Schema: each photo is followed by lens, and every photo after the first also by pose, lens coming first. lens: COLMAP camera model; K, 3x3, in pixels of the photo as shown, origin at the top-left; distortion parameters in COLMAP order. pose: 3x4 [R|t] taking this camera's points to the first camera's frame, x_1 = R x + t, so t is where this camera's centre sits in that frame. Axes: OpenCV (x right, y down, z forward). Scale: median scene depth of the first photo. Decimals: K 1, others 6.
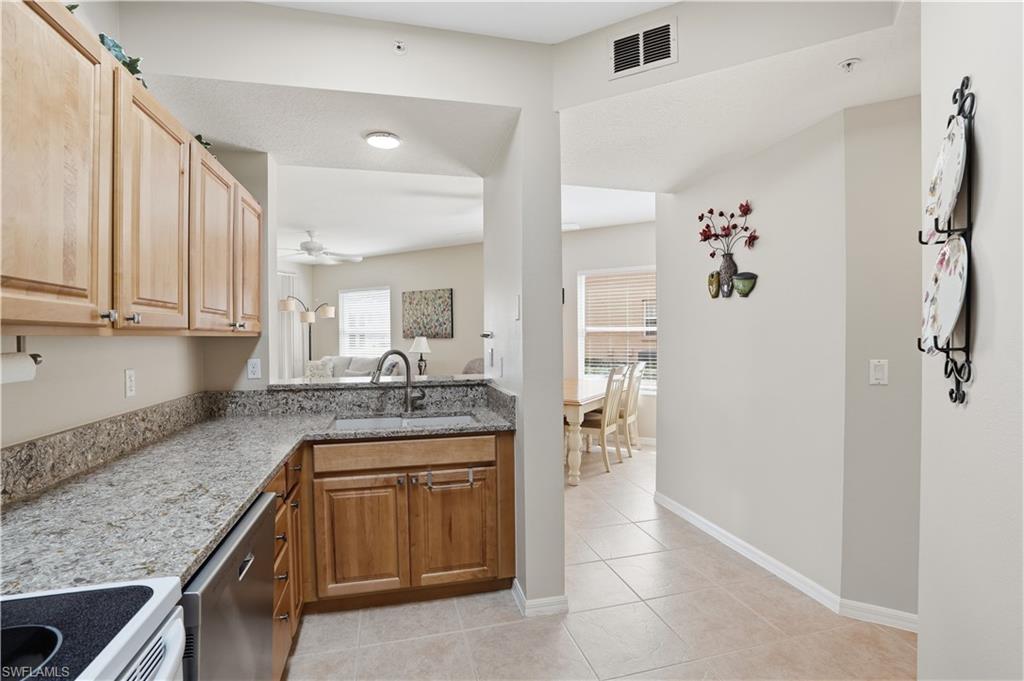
lens RADIAL K [[476.7, 0, 512.0], [0, 476.7, 340.5], [0, 0, 1]] dist [-0.081636, 0.028303]
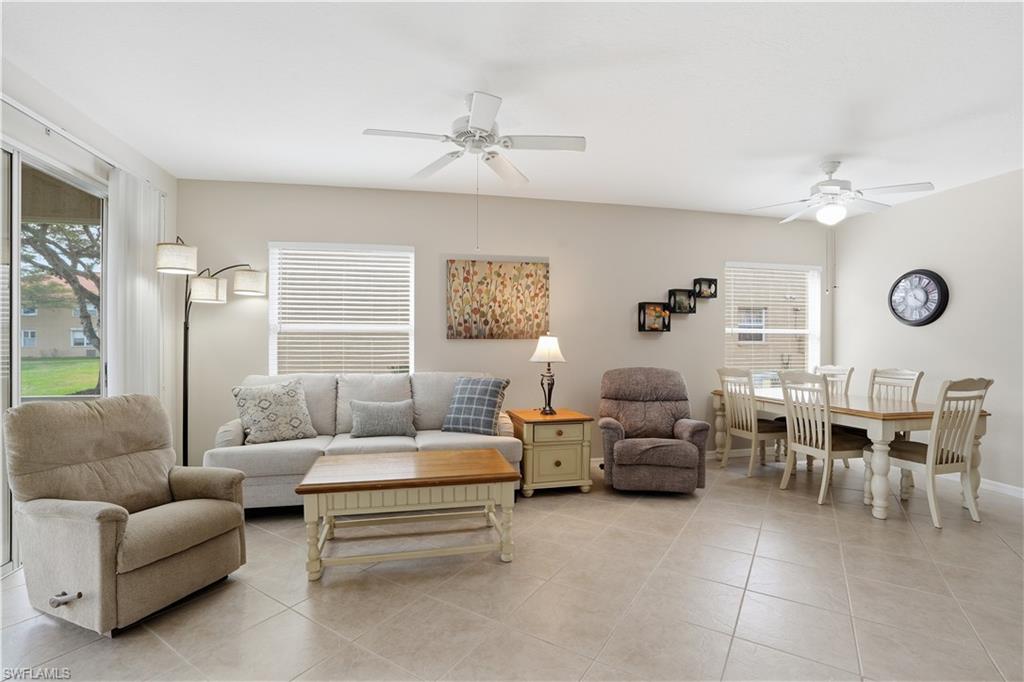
lens RADIAL K [[476.7, 0, 512.0], [0, 476.7, 341.0], [0, 0, 1]] dist [-0.081636, 0.028303]
pose [[0.732949, 0.007034, 0.680247, -0.588470], [-0.002353, 0.999967, -0.007805, 0.002357], [-0.680279, 0.004121, 0.732941, 0.538446]]
